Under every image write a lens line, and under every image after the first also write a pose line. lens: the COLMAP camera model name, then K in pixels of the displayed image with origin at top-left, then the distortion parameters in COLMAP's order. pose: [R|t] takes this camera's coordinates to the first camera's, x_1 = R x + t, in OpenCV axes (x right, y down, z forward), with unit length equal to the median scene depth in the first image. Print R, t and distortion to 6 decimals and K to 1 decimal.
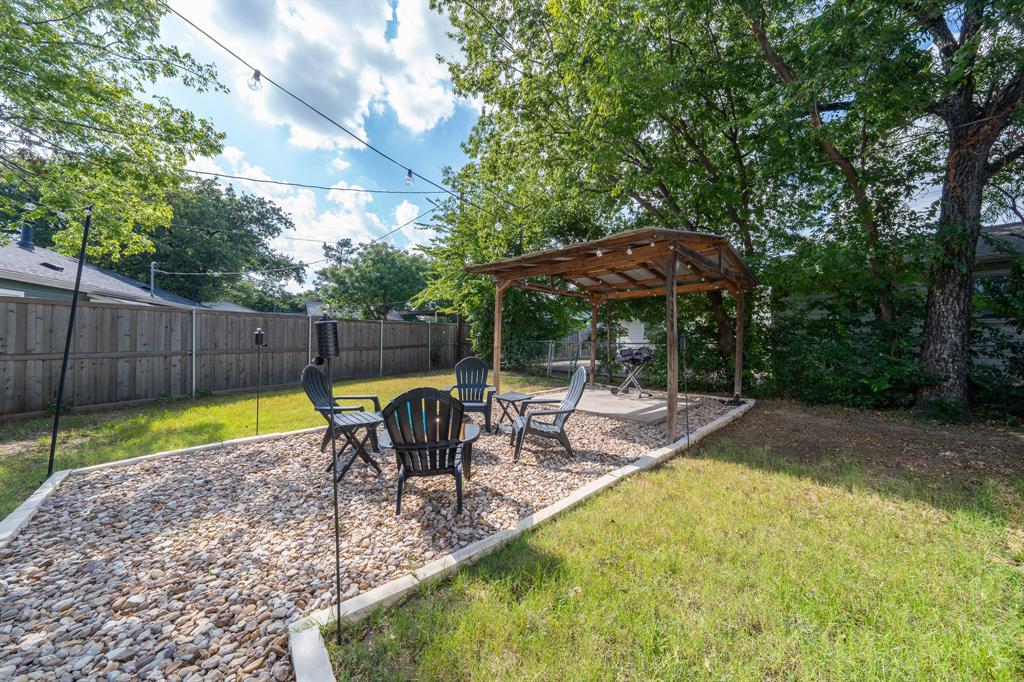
lens RADIAL K [[356.8, 0, 512.0], [0, 356.8, 341.0], [0, 0, 1]] dist [-0.000098, 0.000003]
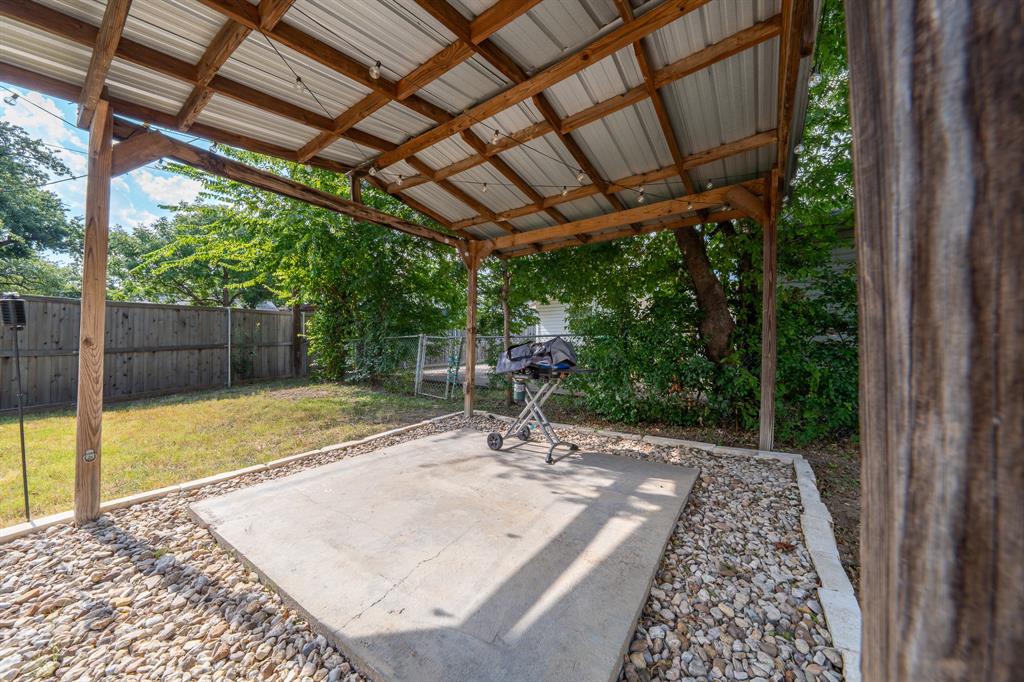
lens RADIAL K [[356.8, 0, 512.0], [0, 356.8, 341.0], [0, 0, 1]] dist [-0.000098, 0.000003]
pose [[0.982366, -0.010763, 0.186655, 0.163743], [0.011332, 0.999934, -0.001977, 0.014237], [-0.186622, 0.004057, 0.982423, 0.410361]]
